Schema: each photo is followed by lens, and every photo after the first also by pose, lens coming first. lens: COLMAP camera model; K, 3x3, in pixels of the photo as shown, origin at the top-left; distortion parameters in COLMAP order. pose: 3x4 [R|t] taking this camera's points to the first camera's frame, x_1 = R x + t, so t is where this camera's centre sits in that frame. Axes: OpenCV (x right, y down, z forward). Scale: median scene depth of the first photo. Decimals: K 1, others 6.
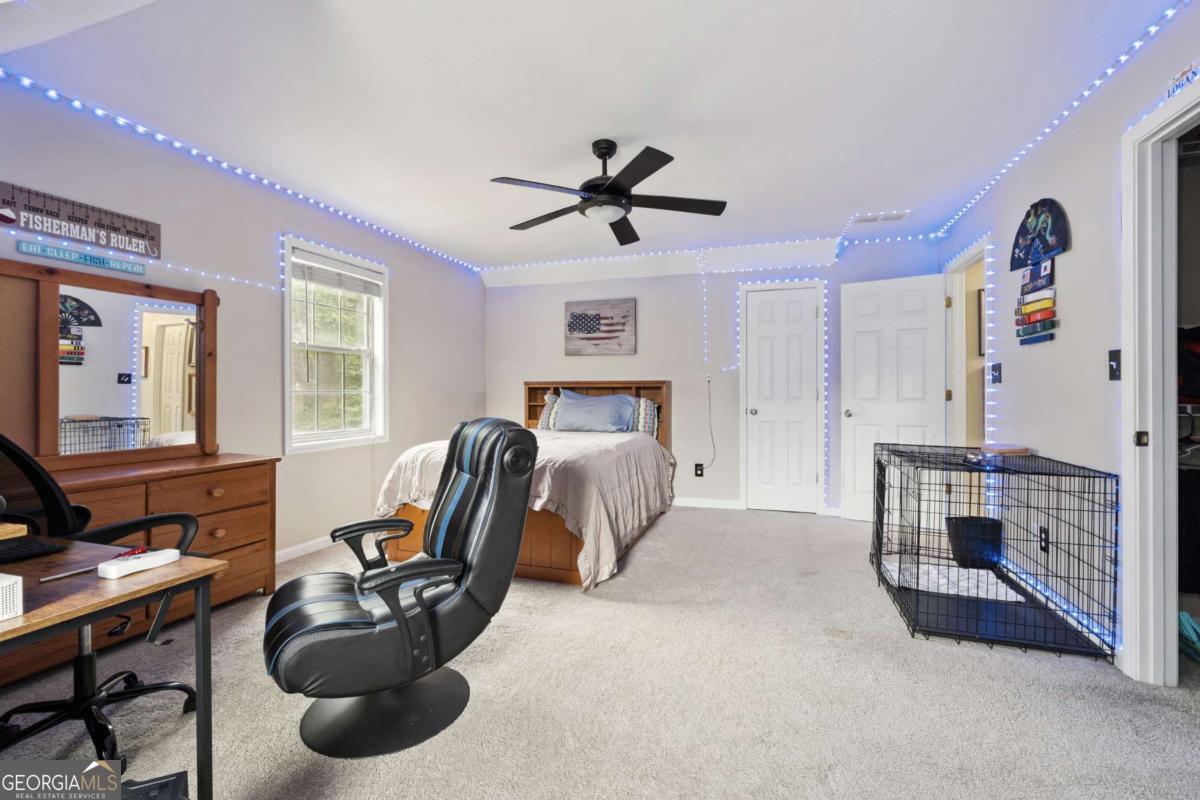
lens RADIAL K [[512.7, 0, 611.3], [0, 512.7, 390.7], [0, 0, 1]] dist [-0.001682, -0.000507]
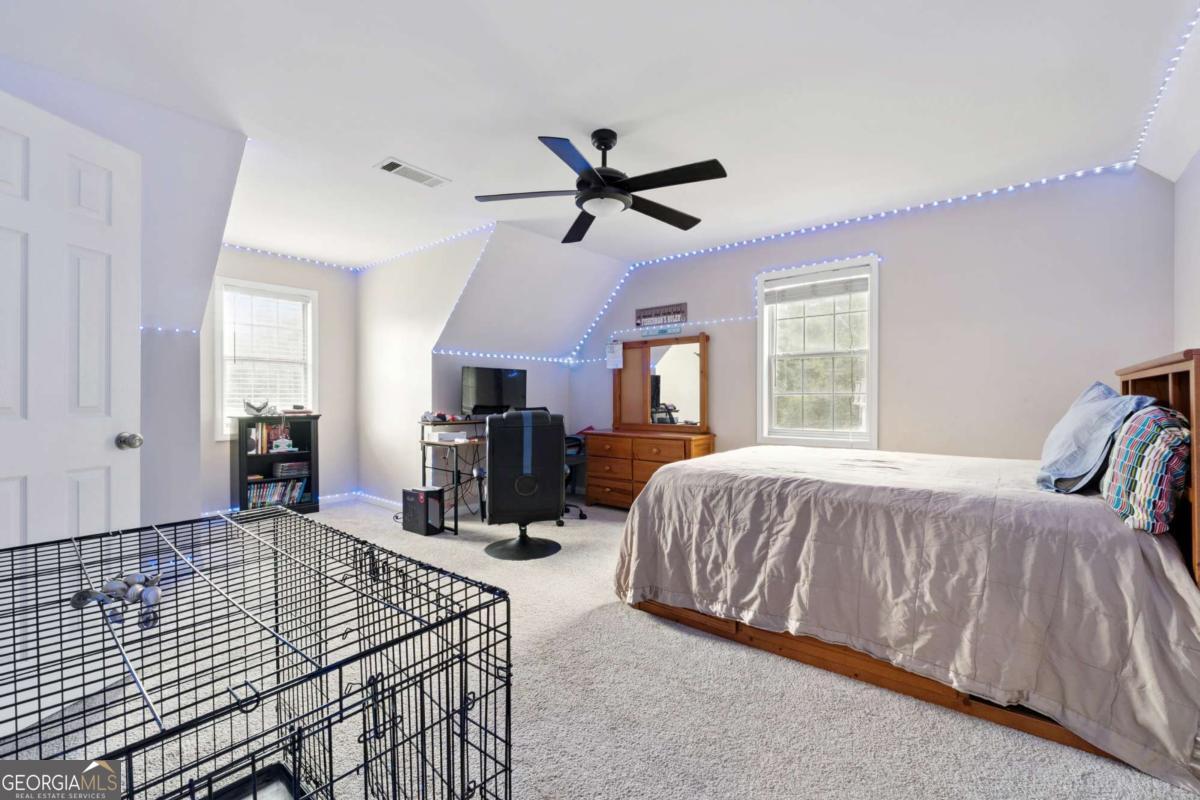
lens RADIAL K [[512.7, 0, 611.3], [0, 512.7, 390.7], [0, 0, 1]] dist [-0.001682, -0.000507]
pose [[-0.387248, -0.002639, -0.921972, 0.914966], [0.007730, 0.999951, -0.006109, -0.001305], [0.921943, -0.009492, -0.387208, 1.467797]]
